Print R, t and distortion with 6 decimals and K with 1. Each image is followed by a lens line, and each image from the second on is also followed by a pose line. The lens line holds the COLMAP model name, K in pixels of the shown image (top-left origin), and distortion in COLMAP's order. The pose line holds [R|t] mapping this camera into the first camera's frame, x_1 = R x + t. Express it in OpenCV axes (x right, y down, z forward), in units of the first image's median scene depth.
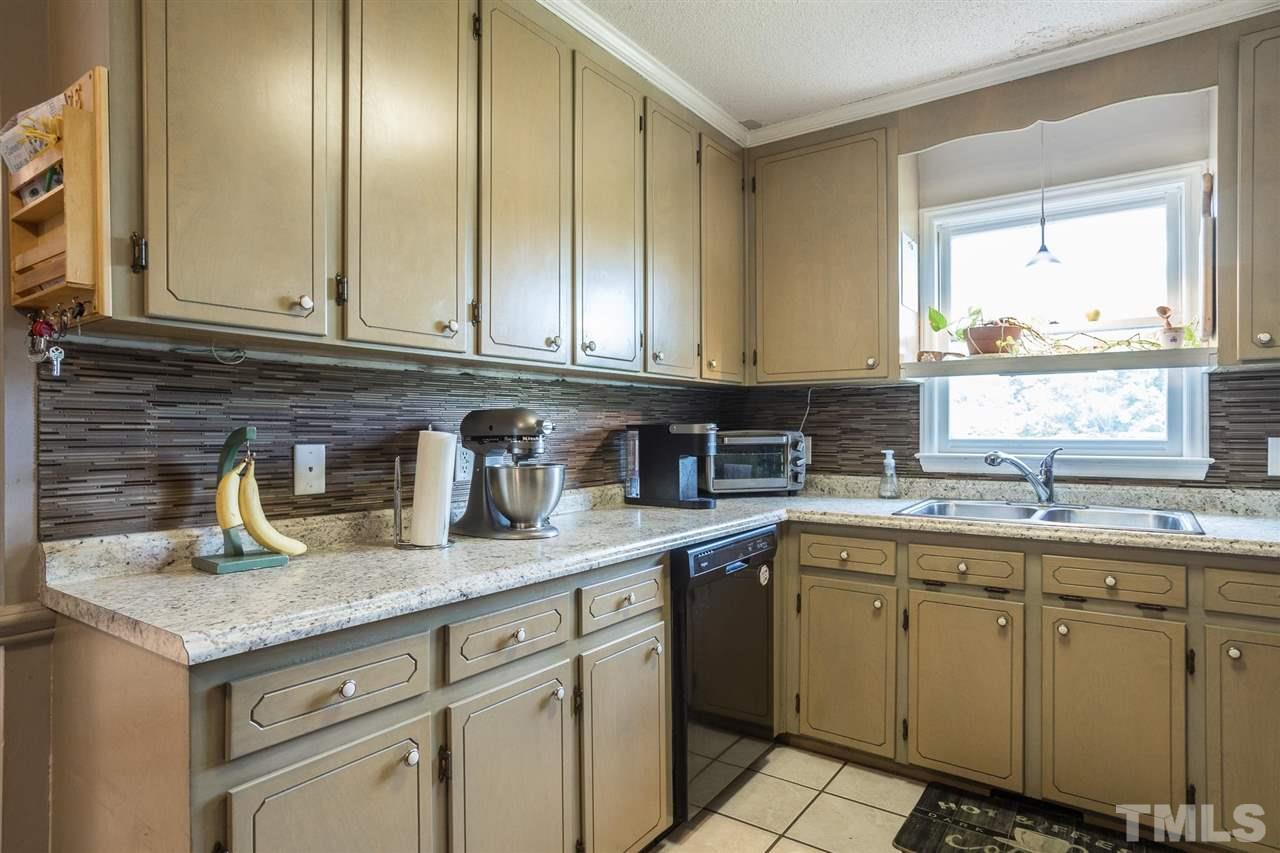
lens RADIAL K [[701.0, 0, 639.9], [0, 701.0, 435.2], [0, 0, 1]] dist [-0.055374, 0.042641]
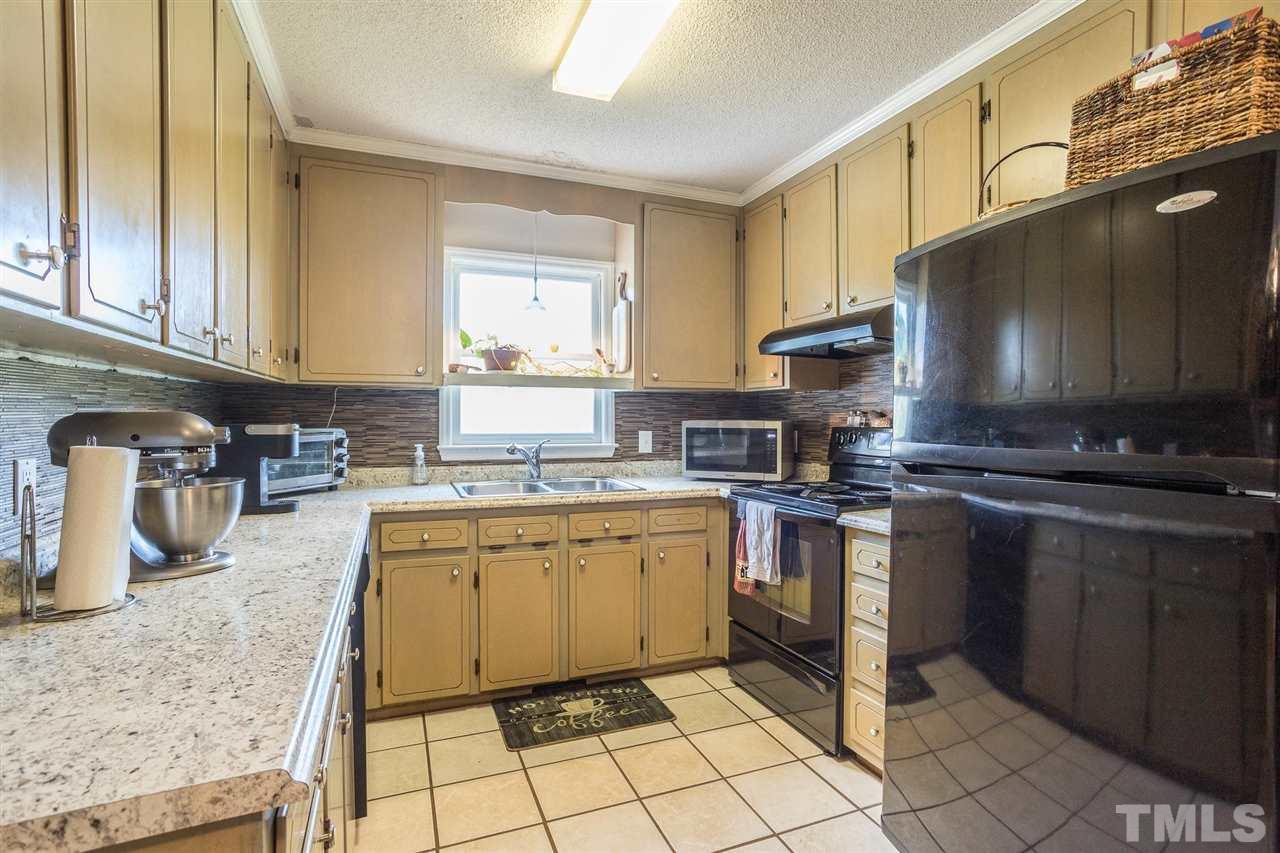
lens RADIAL K [[623.5, 0, 640.0], [0, 623.5, 426.5], [0, 0, 1]] dist [-0.062879, 0.038108]
pose [[0.537932, -0.009585, 0.842934, -0.366654], [0.000087, 0.999936, 0.011314, -0.022910], [-0.842988, -0.006012, 0.537898, 0.136029]]
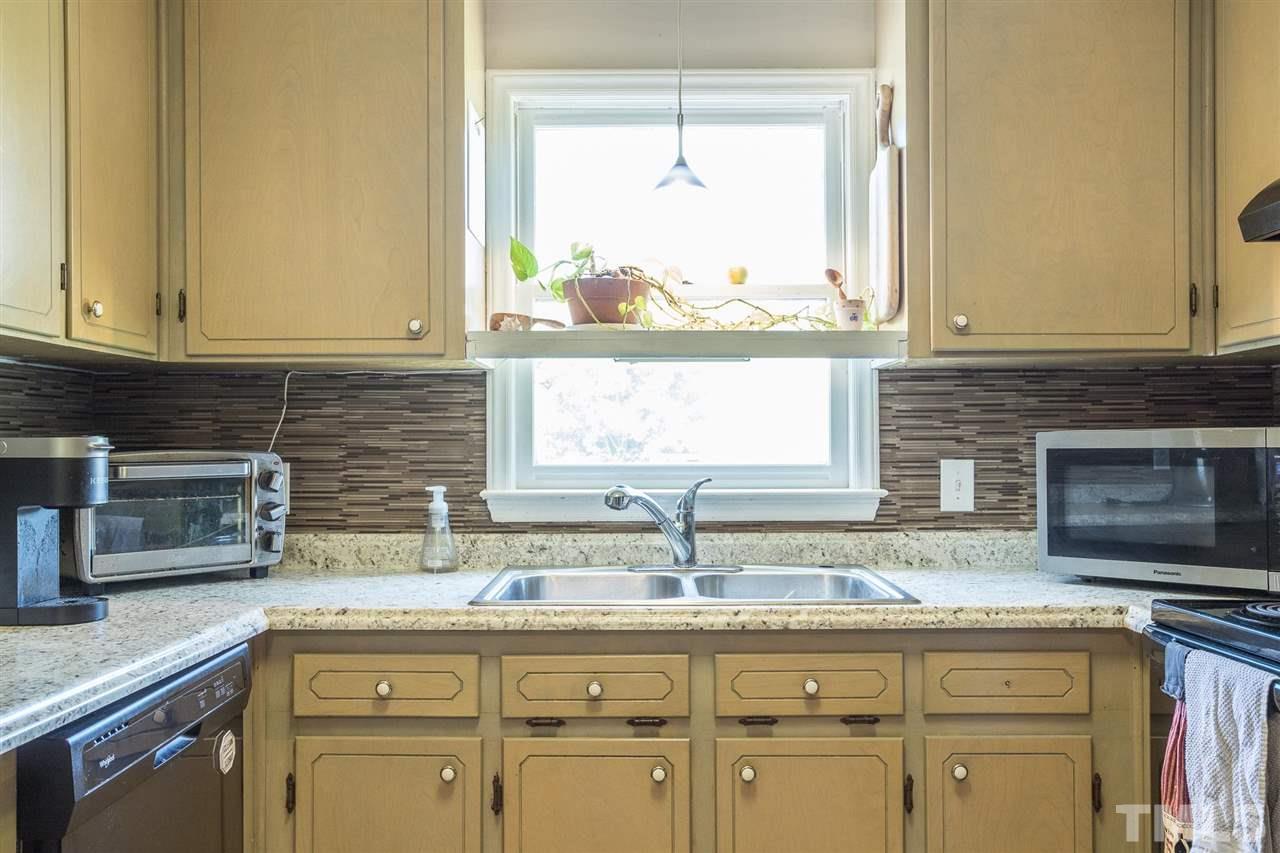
lens RADIAL K [[1092.6, 0, 638.1], [0, 1092.6, 449.8], [0, 0, 1]] dist [-0.003202, 0.013900]
pose [[0.816348, -0.000182, 0.577561, -0.023742], [0.005452, 0.999958, -0.007391, -0.000400], [-0.577535, 0.009183, 0.816314, 0.207752]]
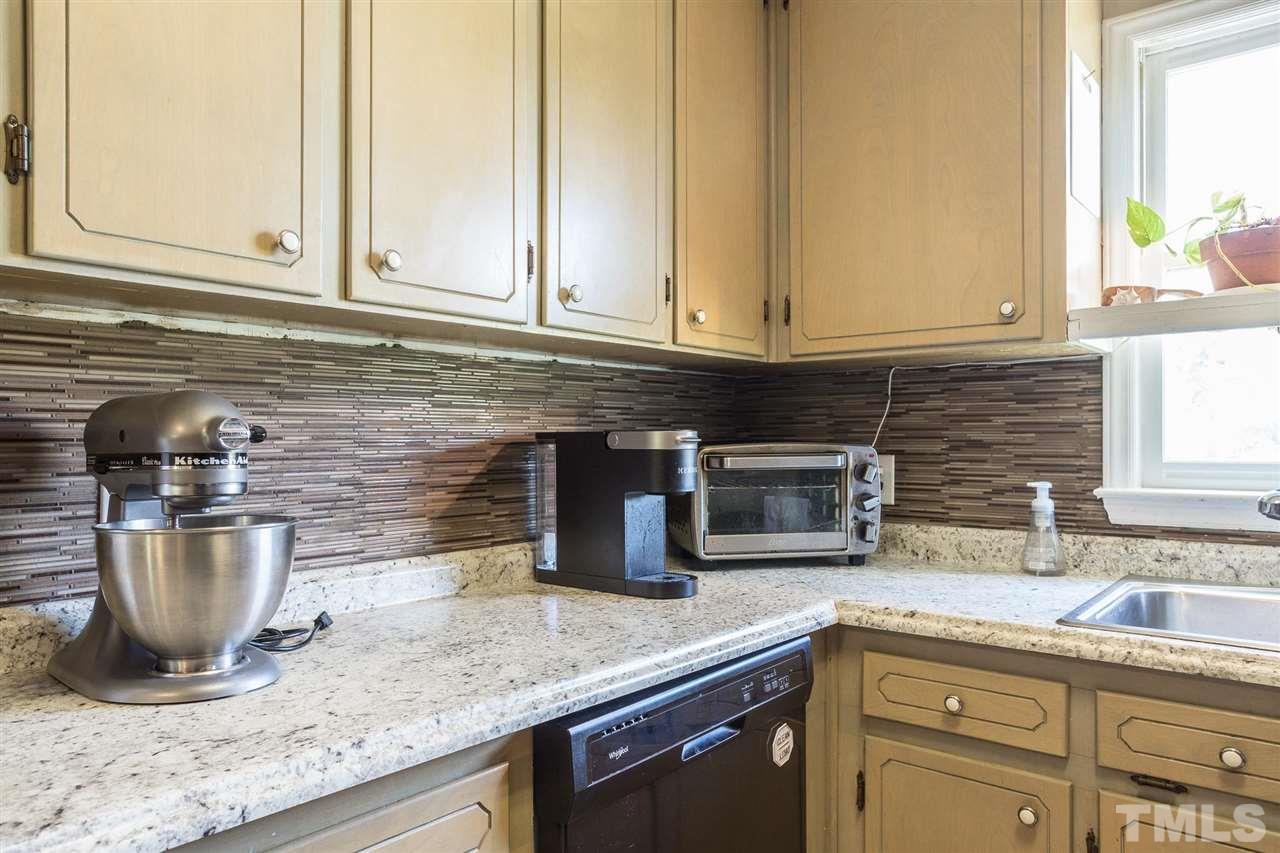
lens RADIAL K [[877.4, 0, 643.3], [0, 877.4, 439.3], [0, 0, 1]] dist [-0.025720, 0.041772]
pose [[0.998010, 0.001117, -0.063049, 0.112732], [-0.001901, 0.999922, -0.012376, -0.001876], [0.063030, 0.012472, 0.997934, 0.367191]]
